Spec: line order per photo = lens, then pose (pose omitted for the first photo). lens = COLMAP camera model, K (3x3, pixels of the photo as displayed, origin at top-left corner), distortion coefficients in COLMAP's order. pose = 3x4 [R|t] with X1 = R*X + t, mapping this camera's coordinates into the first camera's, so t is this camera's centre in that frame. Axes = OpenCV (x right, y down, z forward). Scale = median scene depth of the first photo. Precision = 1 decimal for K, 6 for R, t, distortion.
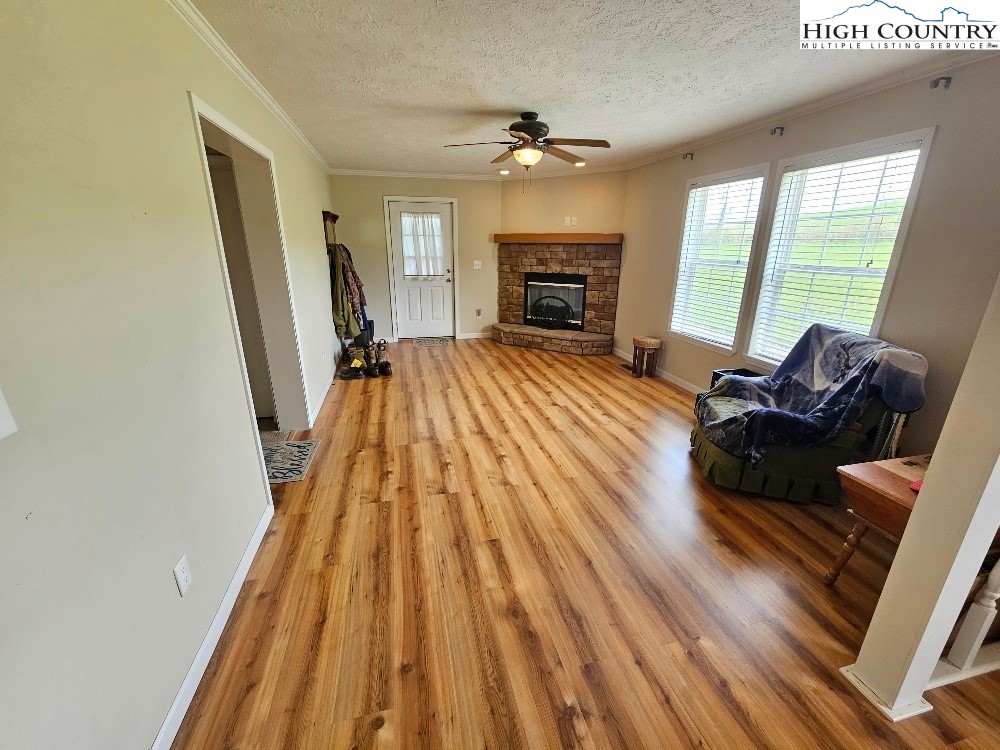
lens RADIAL K [[410.1, 0, 497.7], [0, 410.1, 379.5], [0, 0, 1]] dist [0.000491, 0.001472]
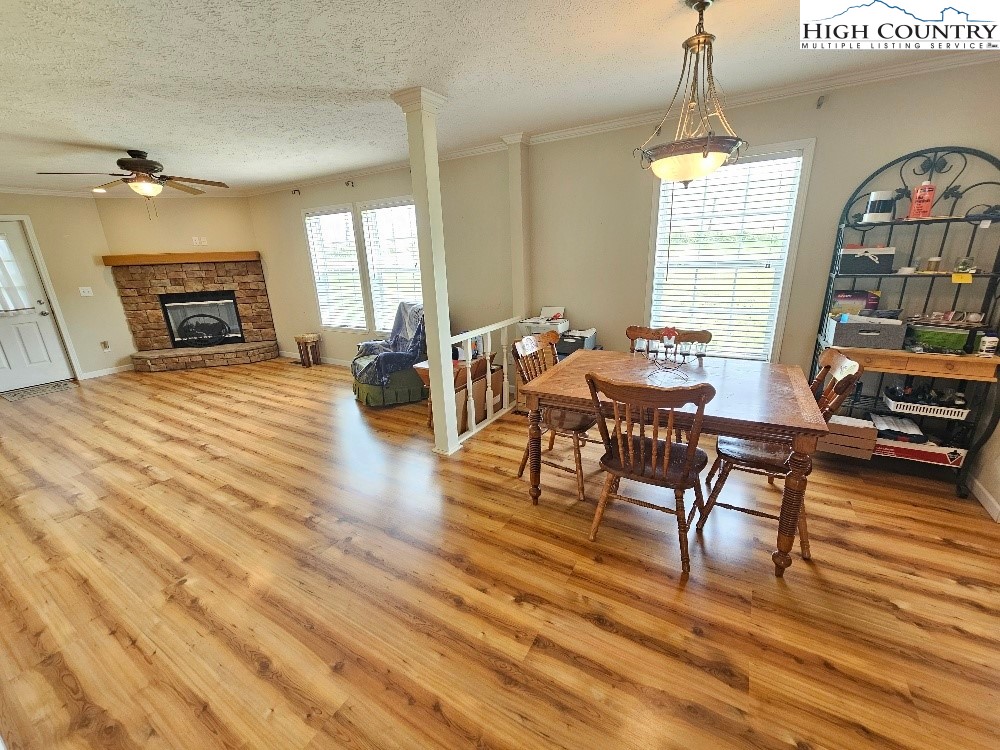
lens RADIAL K [[410.1, 0, 496.8], [0, 410.1, 374.9], [0, 0, 1]] dist [0.000491, 0.001472]
pose [[0.703135, -0.235663, 0.670869, -0.072561], [0.262088, 0.962948, 0.063571, 0.073191], [-0.660993, 0.131127, 0.738846, -0.227866]]
